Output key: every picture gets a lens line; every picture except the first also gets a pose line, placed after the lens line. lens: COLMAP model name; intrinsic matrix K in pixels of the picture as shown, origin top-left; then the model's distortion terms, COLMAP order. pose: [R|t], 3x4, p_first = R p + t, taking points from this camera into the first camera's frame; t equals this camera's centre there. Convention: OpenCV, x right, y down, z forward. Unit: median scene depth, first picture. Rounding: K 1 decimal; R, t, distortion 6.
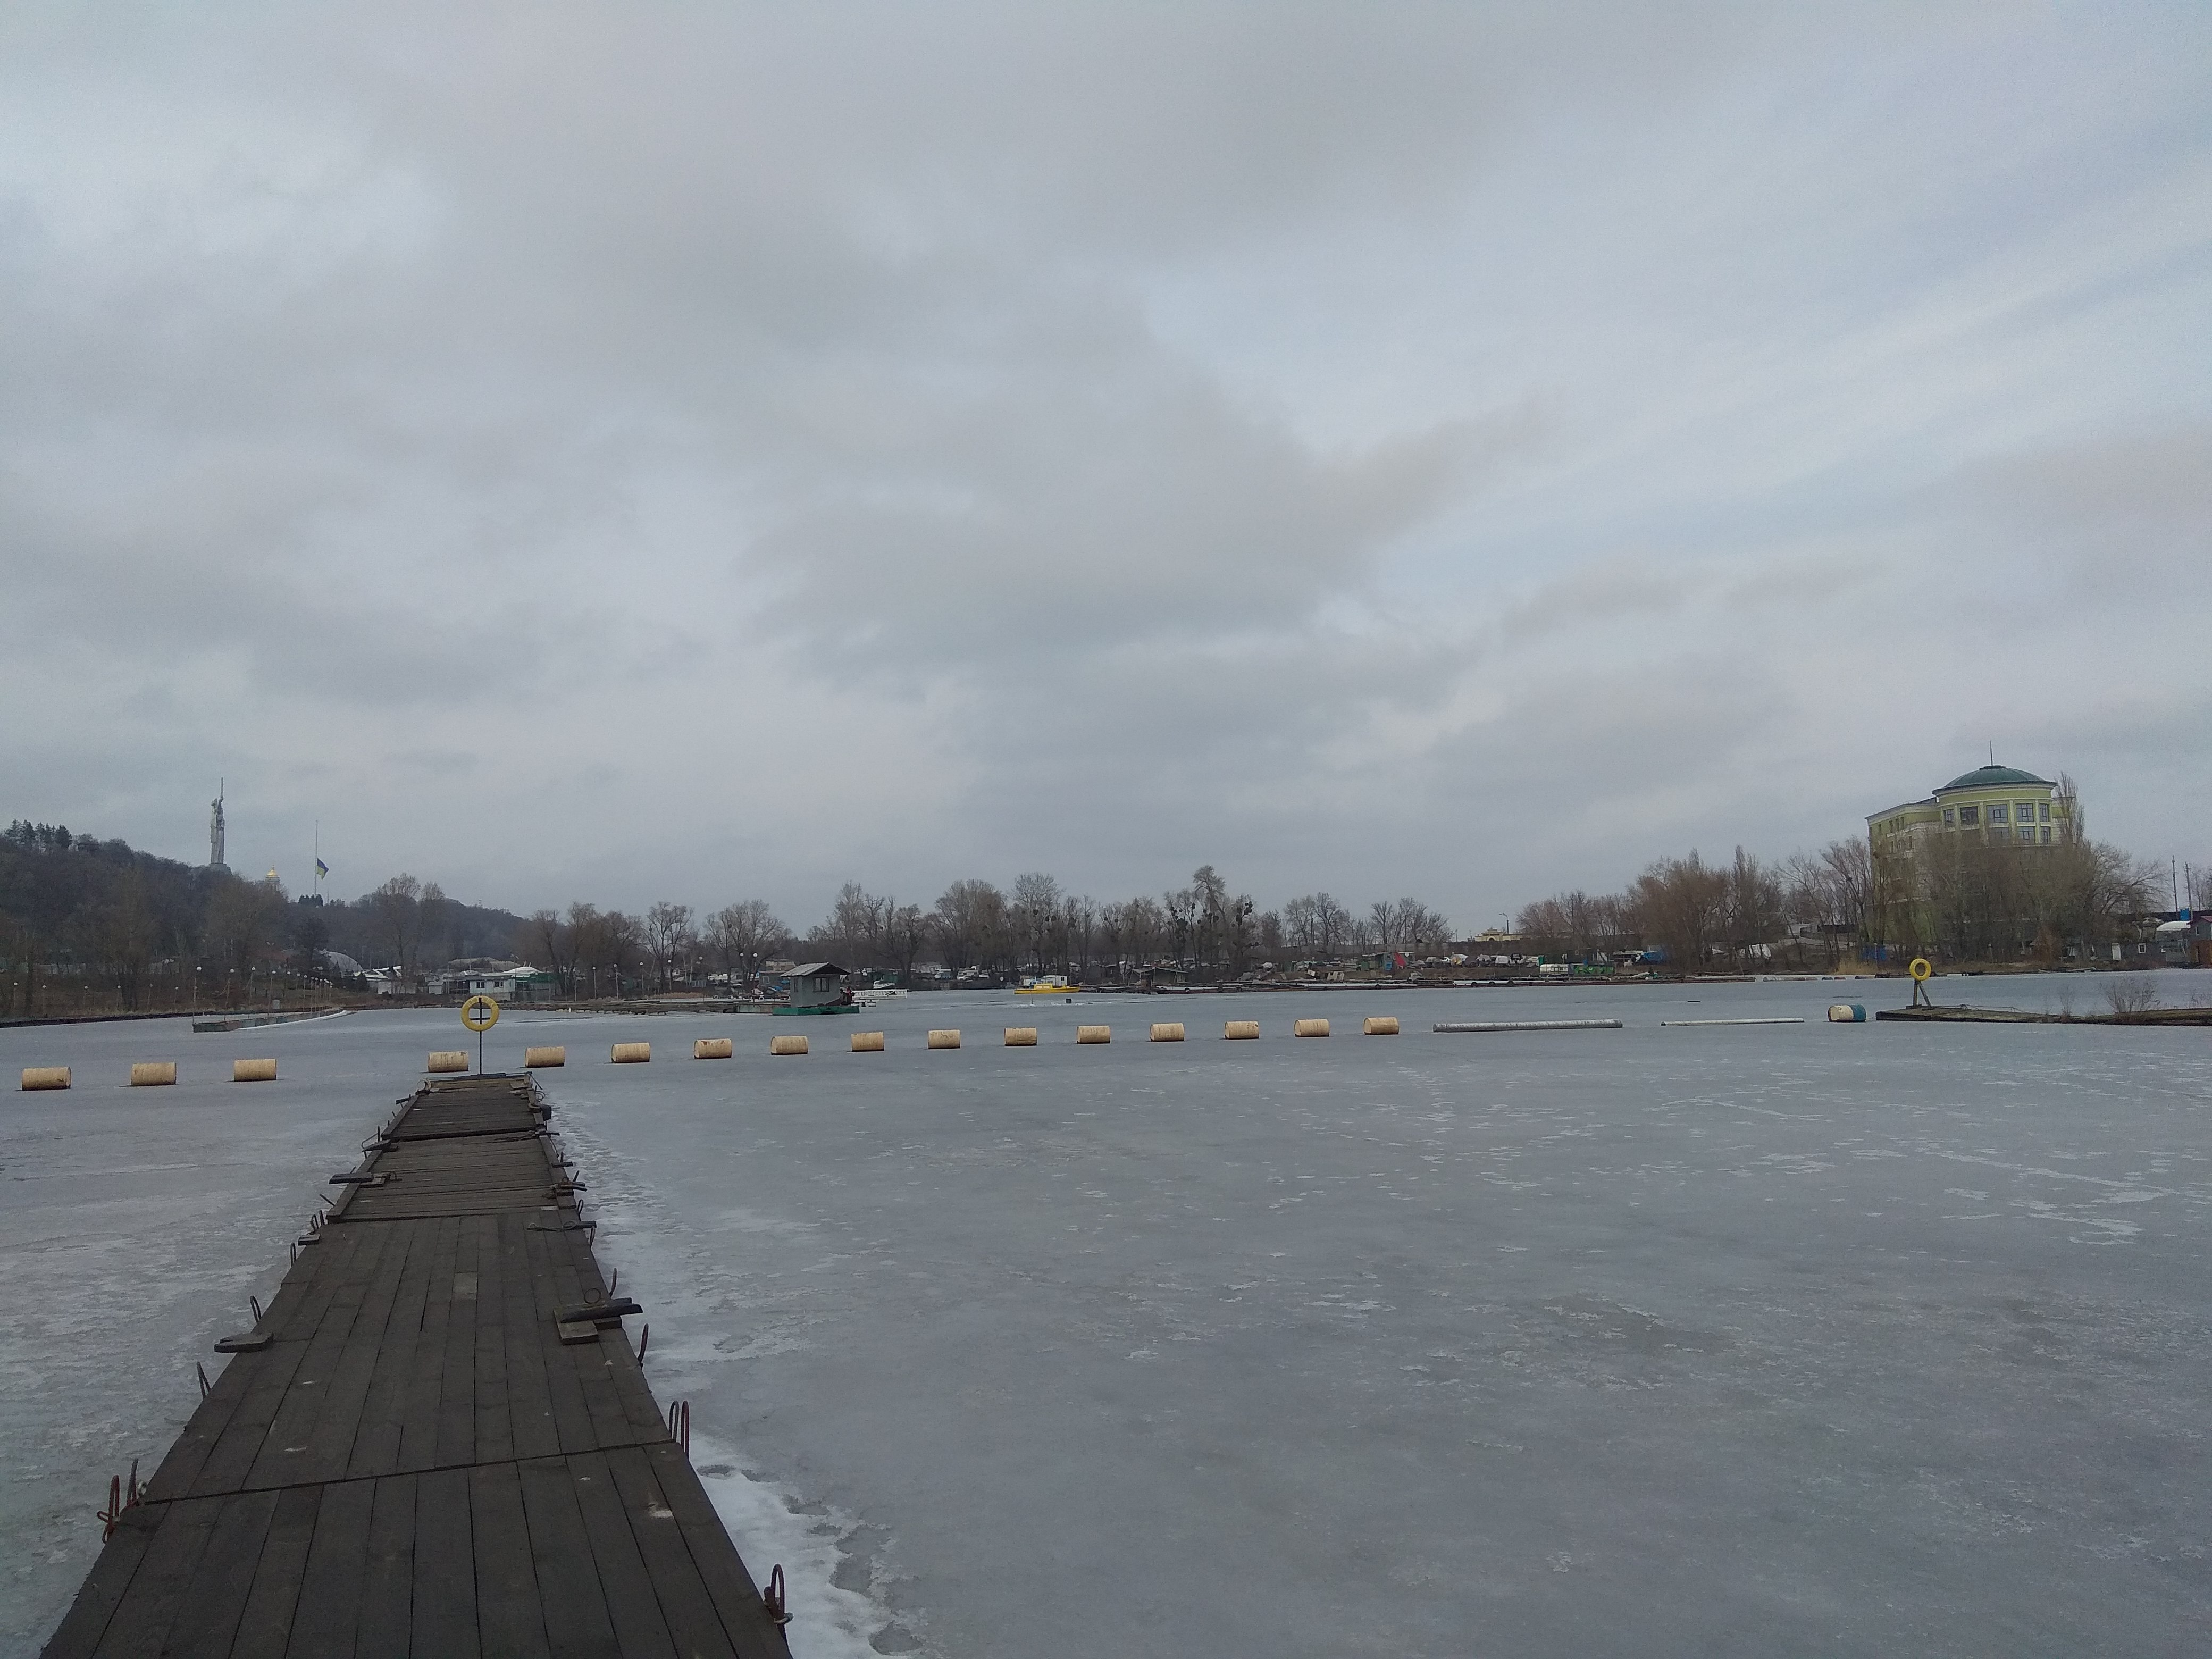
lens RADIAL K [[1657.2, 0, 1094.5], [0, 1657.2, 841.4], [0, 0, 1]] dist [0.108278, -0.176160]
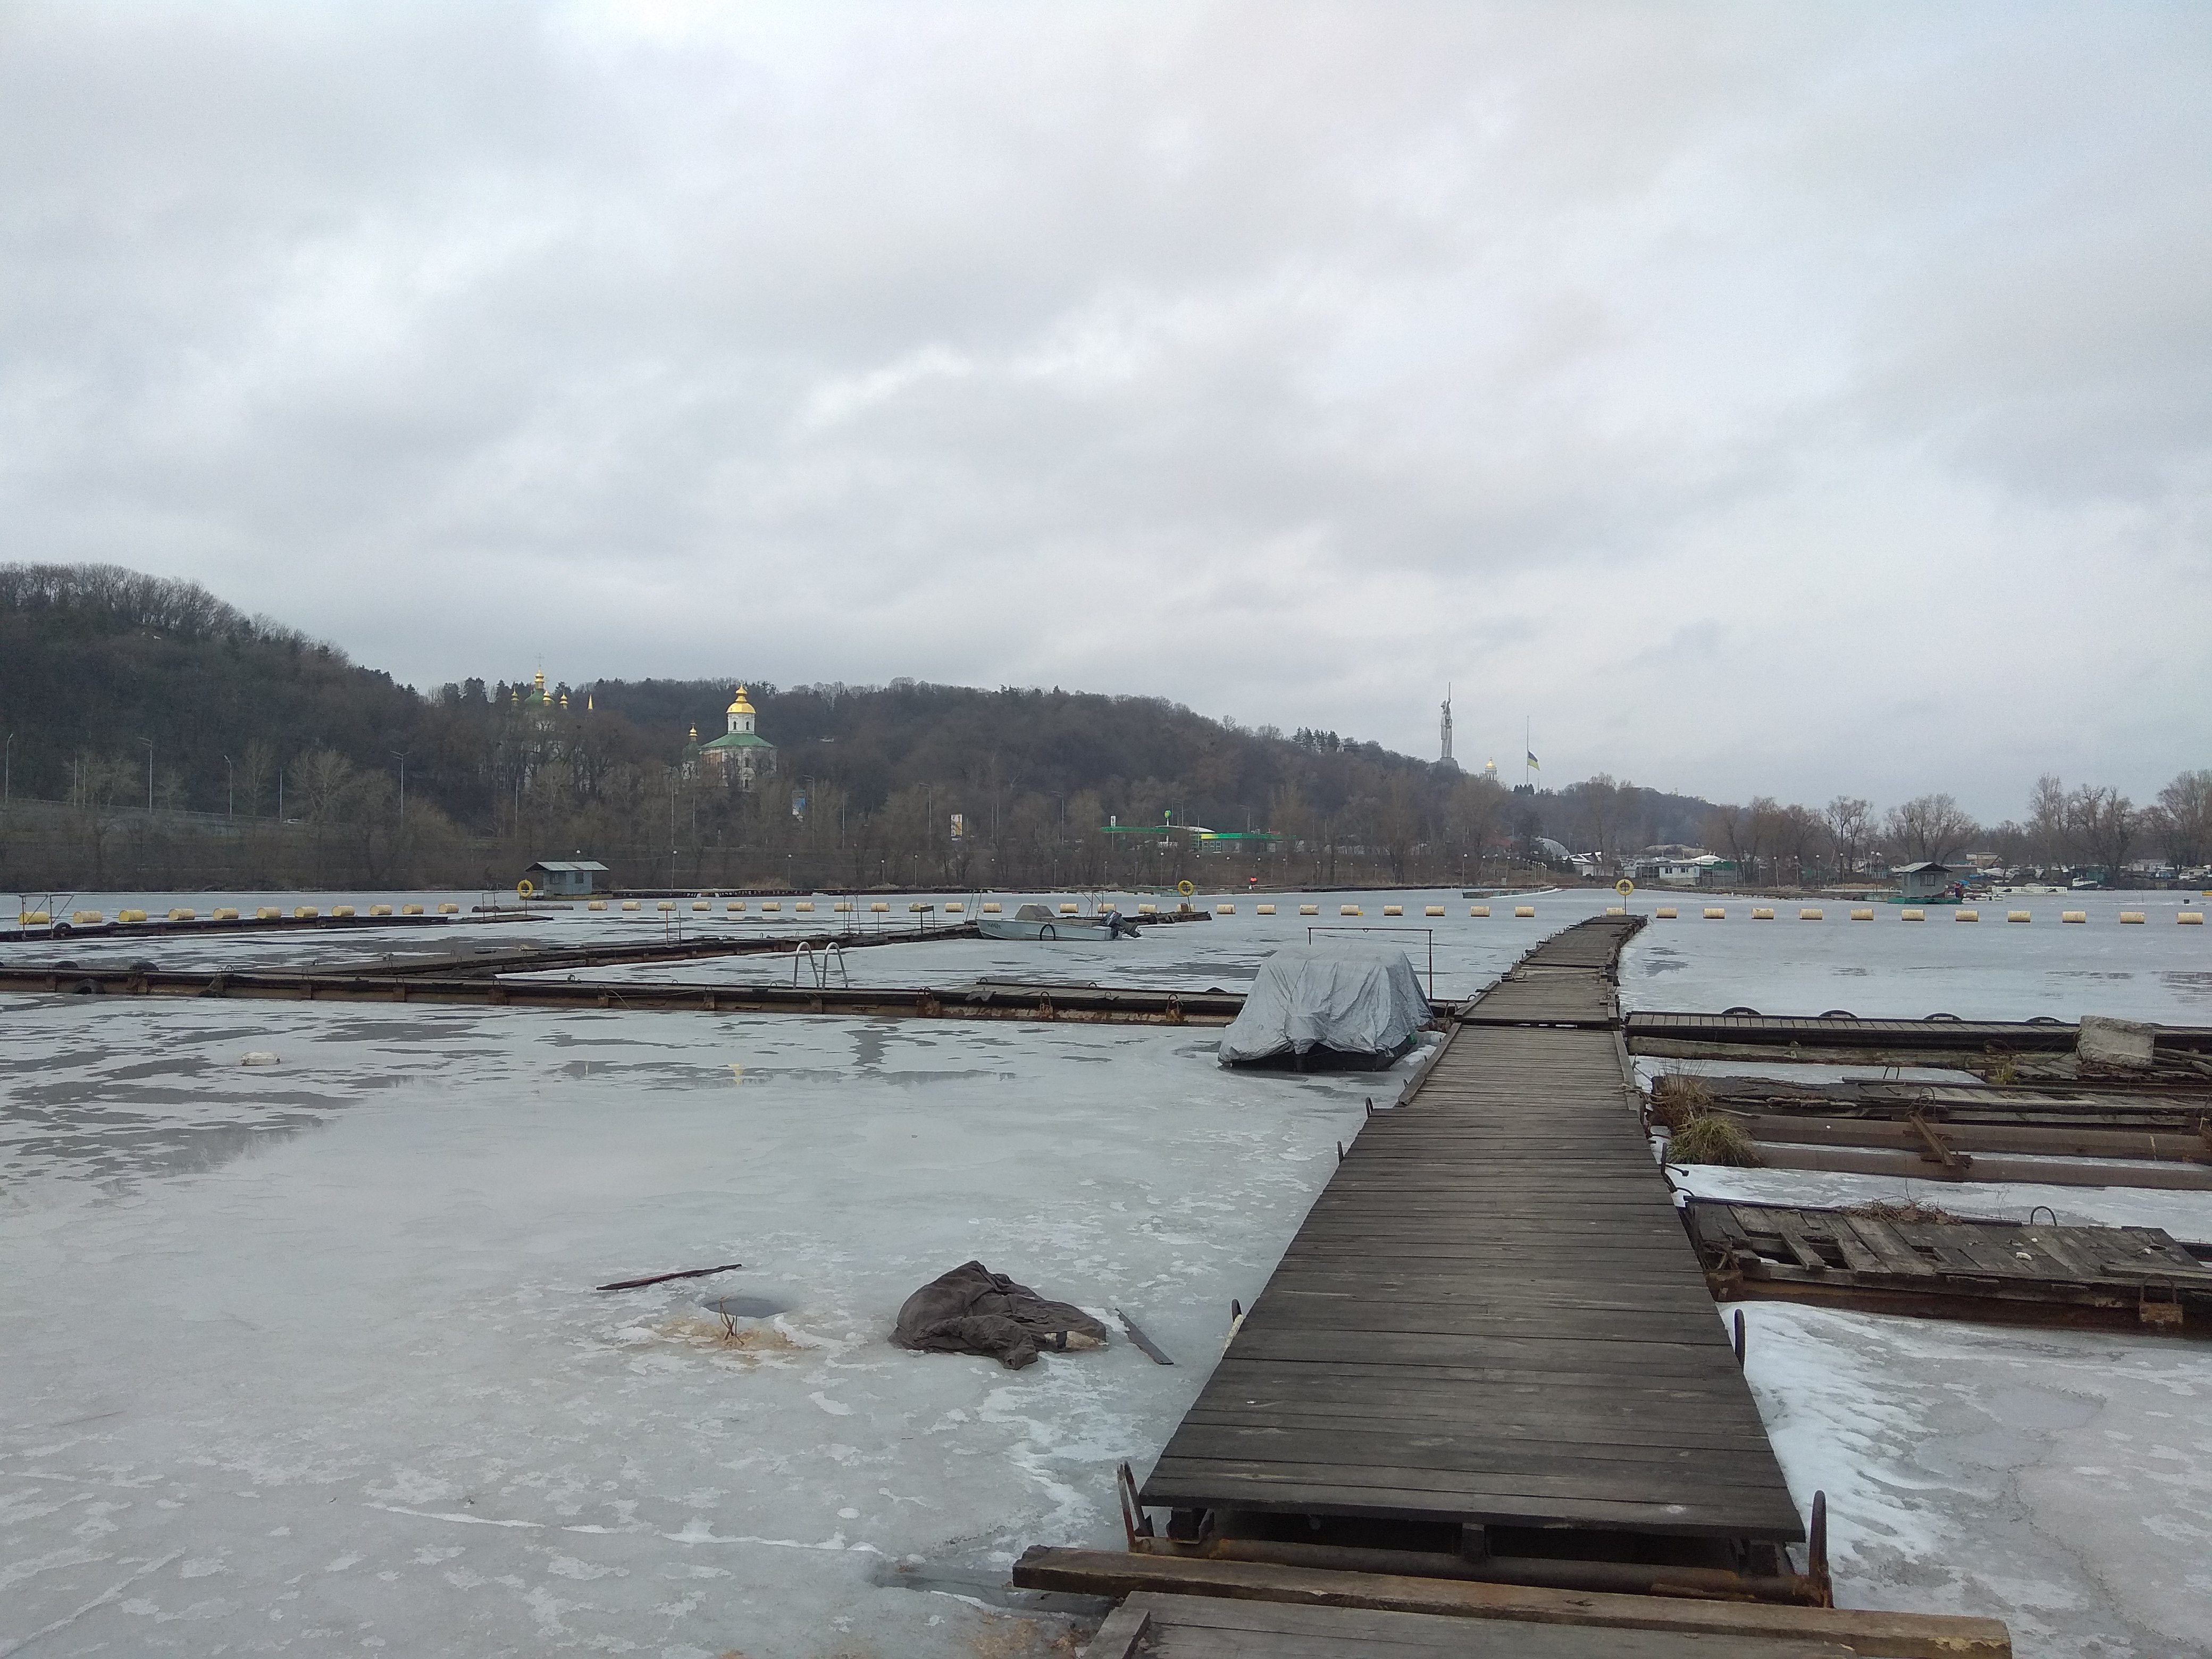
lens RADIAL K [[1657.2, 0, 1094.5], [0, 1657.2, 841.4], [0, 0, 1]] dist [0.108278, -0.176160]
pose [[0.773500, 0.013960, -0.633642, 0.043636], [0.029397, 0.997891, 0.057871, -0.009481], [0.633114, -0.063390, 0.771459, -0.101770]]
